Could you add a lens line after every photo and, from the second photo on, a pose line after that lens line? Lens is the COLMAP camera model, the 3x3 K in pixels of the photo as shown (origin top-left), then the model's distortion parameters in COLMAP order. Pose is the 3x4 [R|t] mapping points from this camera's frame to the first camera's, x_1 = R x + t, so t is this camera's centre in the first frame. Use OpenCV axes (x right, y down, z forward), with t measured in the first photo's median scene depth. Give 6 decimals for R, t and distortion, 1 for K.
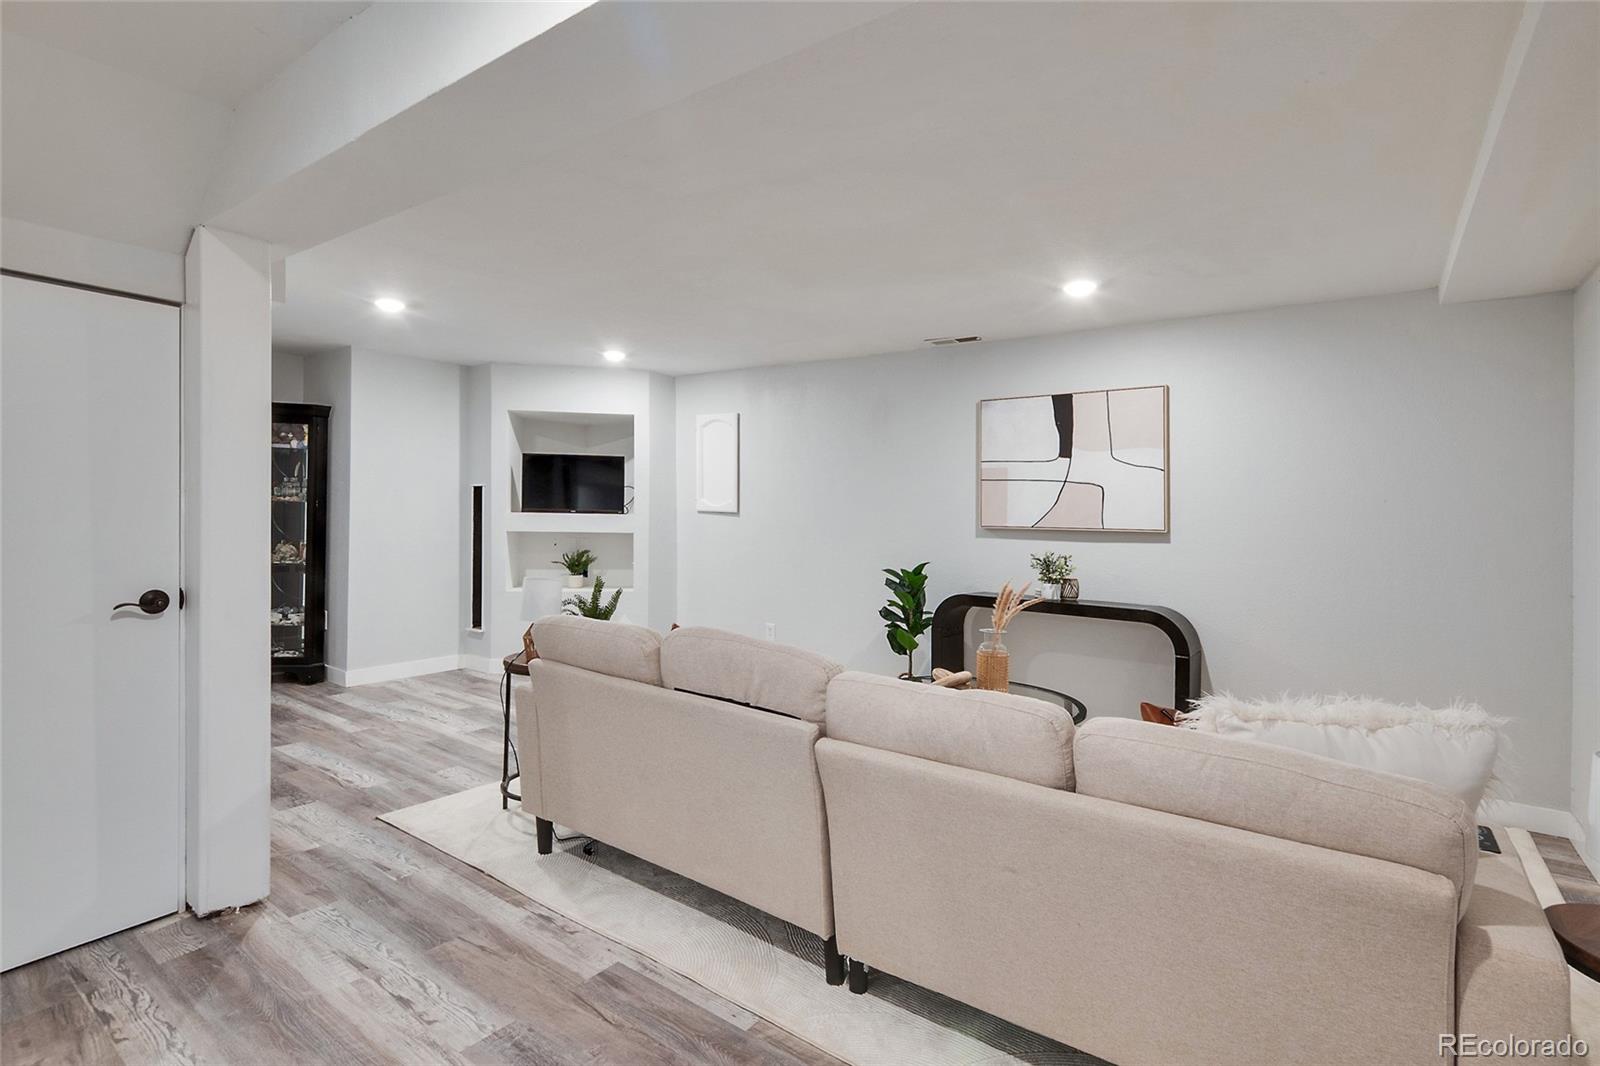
lens RADIAL K [[763.4, 0, 802.4], [0, 763.4, 479.5], [0, 0, 1]] dist [0.022353, -0.000733]
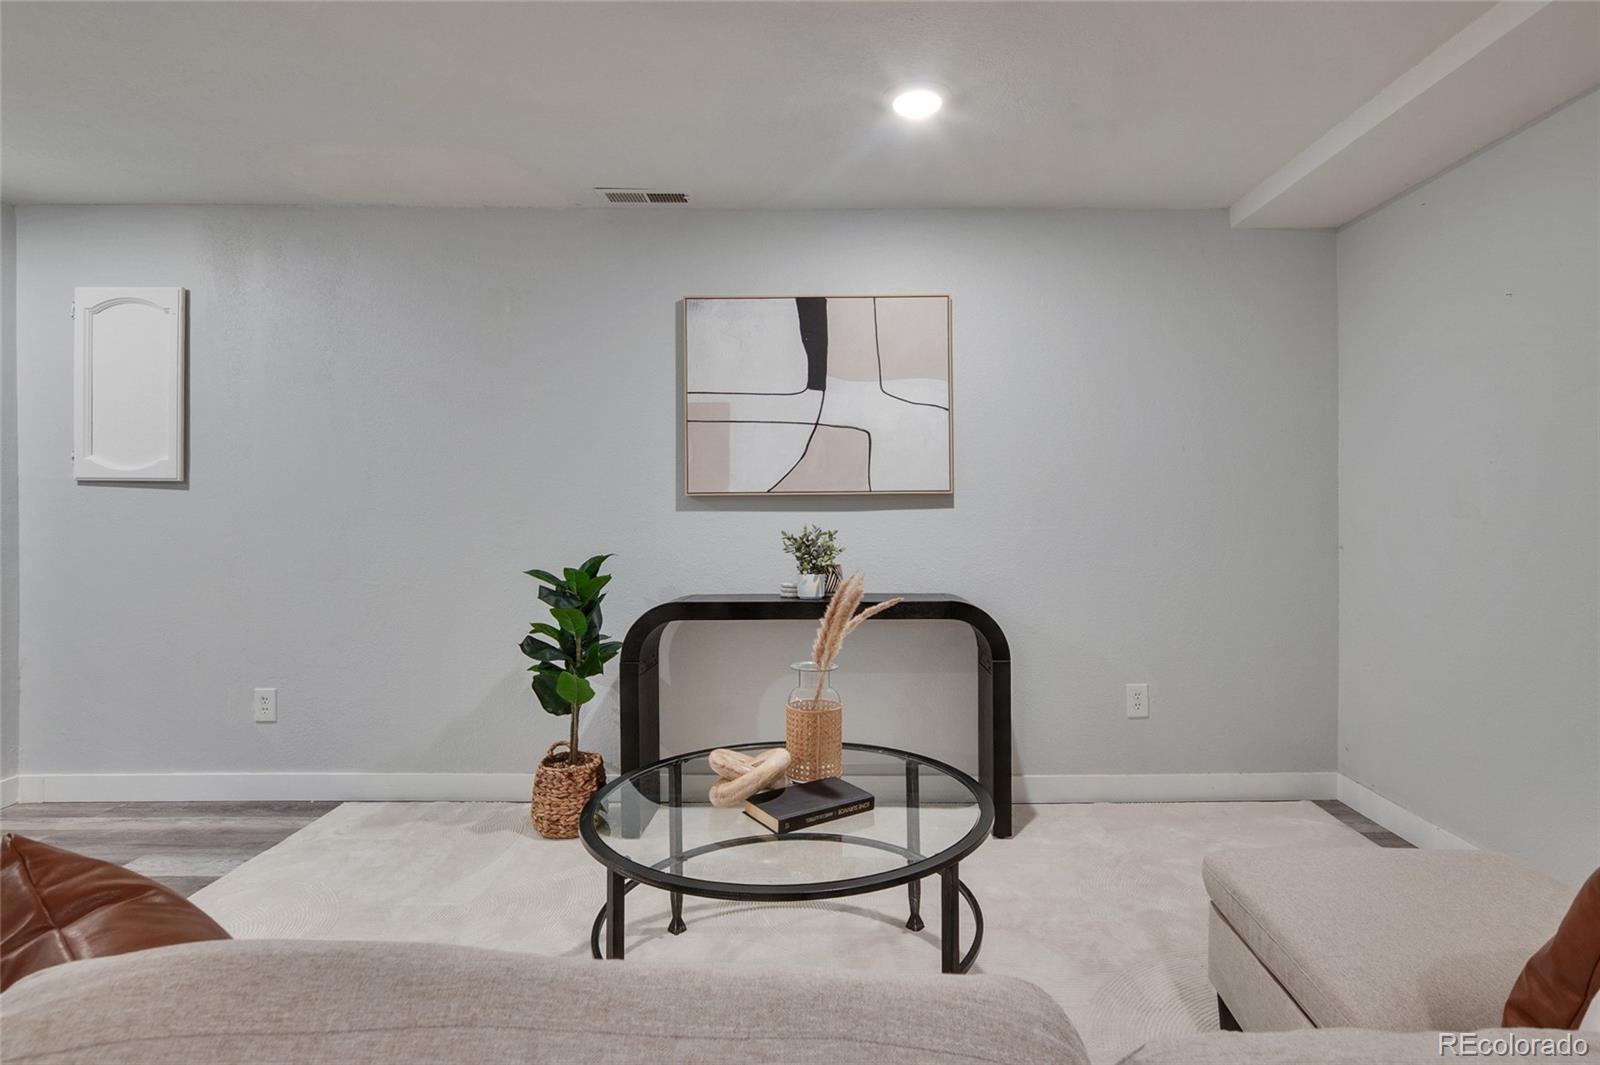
lens RADIAL K [[790.0, 0, 802.4], [0, 790.0, 482.4], [0, 0, 1]] dist [0.002820, -0.000876]
pose [[0.808797, 0.000815, 0.588087, -0.078224], [-0.007725, 0.999927, 0.009239, 0.045628], [-0.588037, -0.012015, 0.808745, 0.410689]]
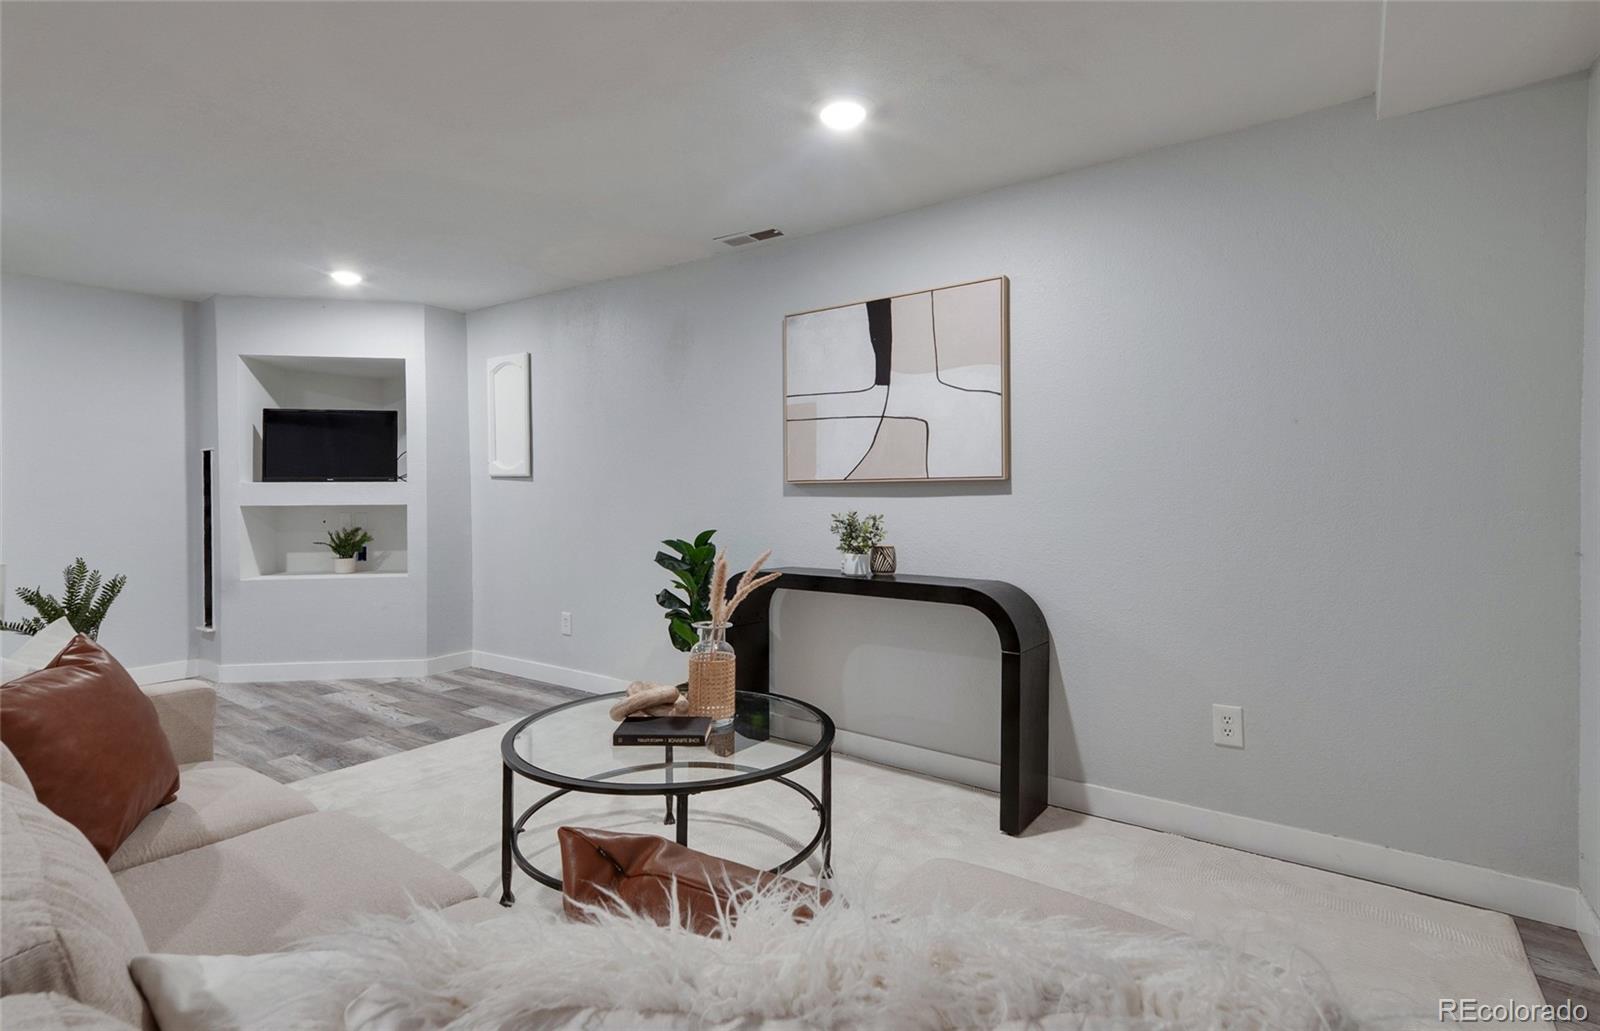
lens RADIAL K [[764.2, 0, 779.5], [0, 764.2, 478.0], [0, 0, 1]] dist [0.036399, 0.000055]
pose [[0.999774, -0.021221, -0.000838, 0.228815], [0.021235, 0.999477, 0.024377, 0.039555], [0.000321, -0.024389, 0.999702, 0.240497]]
